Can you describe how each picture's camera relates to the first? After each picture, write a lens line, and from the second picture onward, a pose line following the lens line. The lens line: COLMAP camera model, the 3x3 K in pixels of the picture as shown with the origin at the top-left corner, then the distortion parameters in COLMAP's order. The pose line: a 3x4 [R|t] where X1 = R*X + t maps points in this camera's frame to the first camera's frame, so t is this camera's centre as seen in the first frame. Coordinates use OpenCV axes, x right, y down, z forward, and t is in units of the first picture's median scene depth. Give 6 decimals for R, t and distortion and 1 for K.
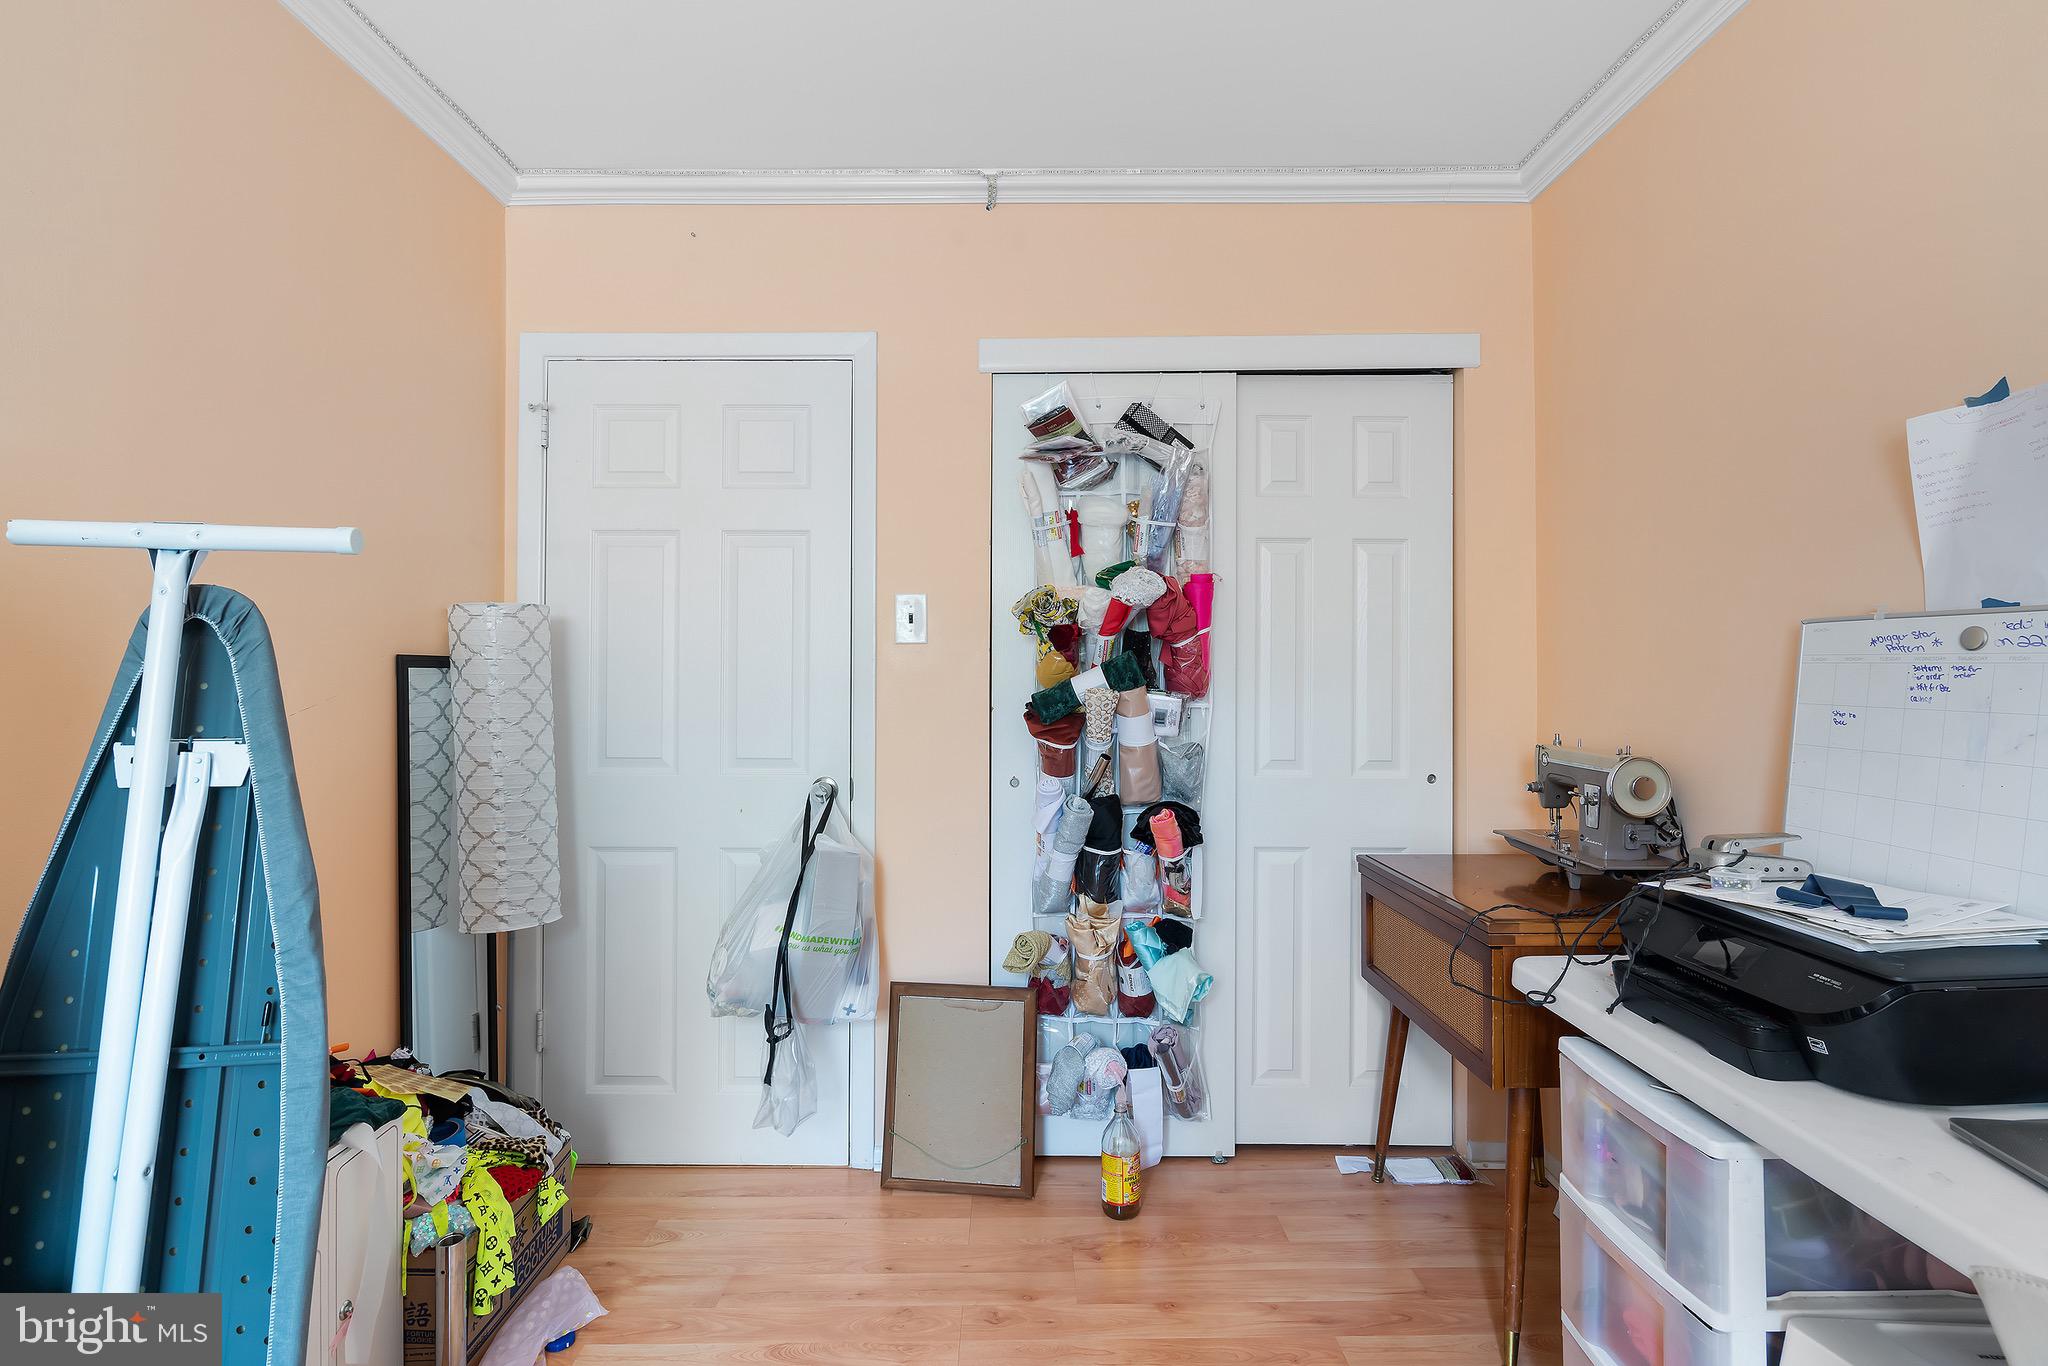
lens RADIAL K [[941.6, 0, 1027.0], [0, 941.6, 668.7], [0, 0, 1]] dist [-0.001341, 0.001482]
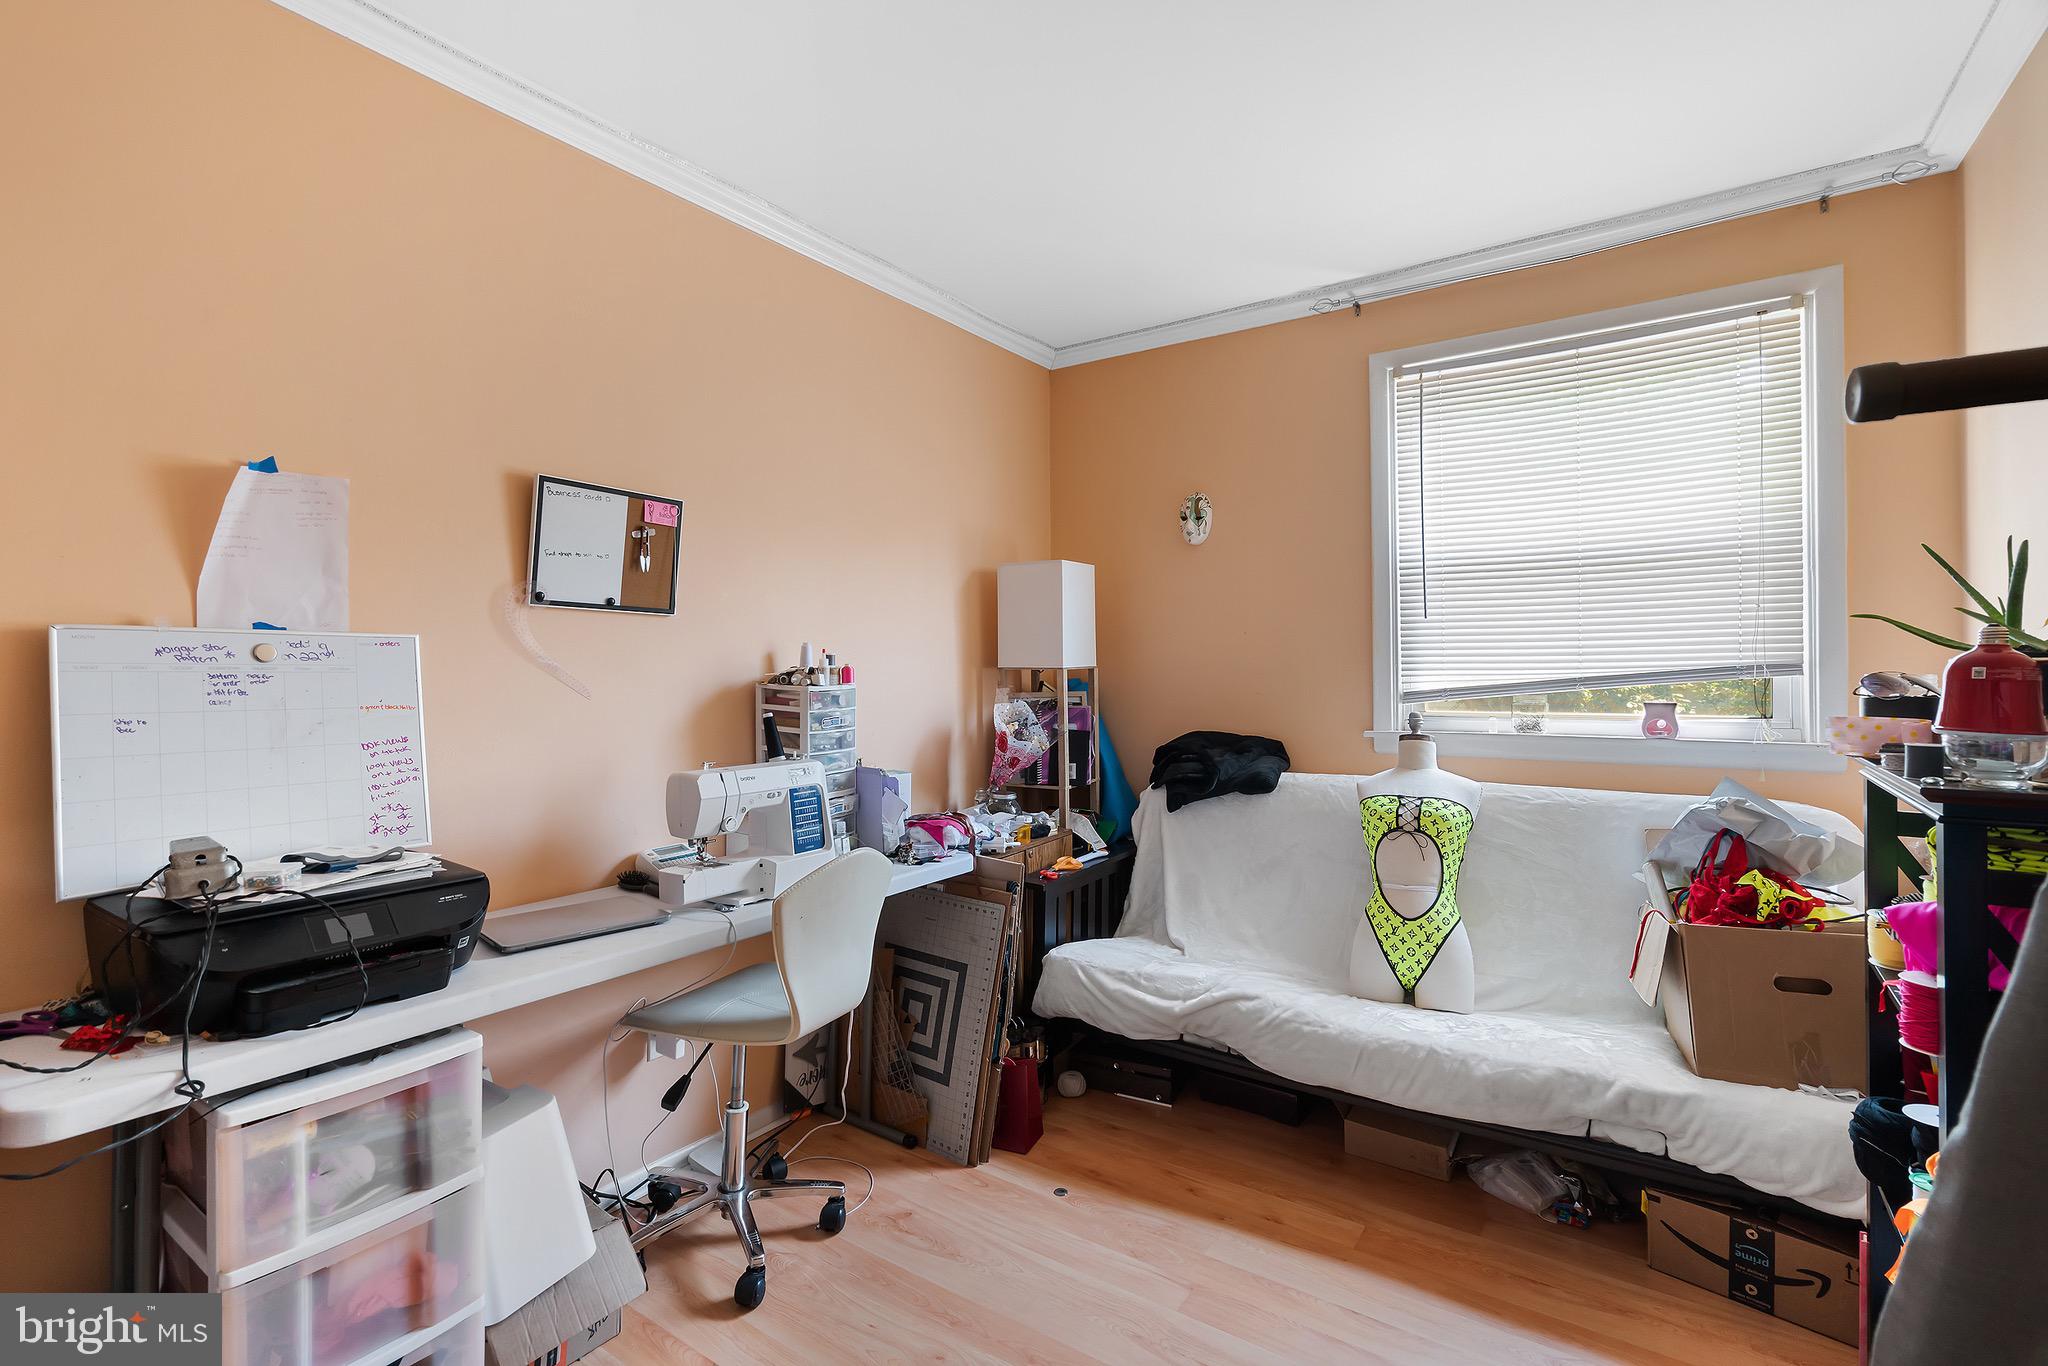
lens RADIAL K [[941.6, 0, 1023.2], [0, 941.6, 676.3], [0, 0, 1]] dist [-0.001341, 0.001482]
pose [[-0.826476, -0.002473, 0.562967, -0.550829], [0.001055, 0.999982, 0.005943, -0.006521], [-0.562971, 0.005506, -0.826458, 1.420474]]
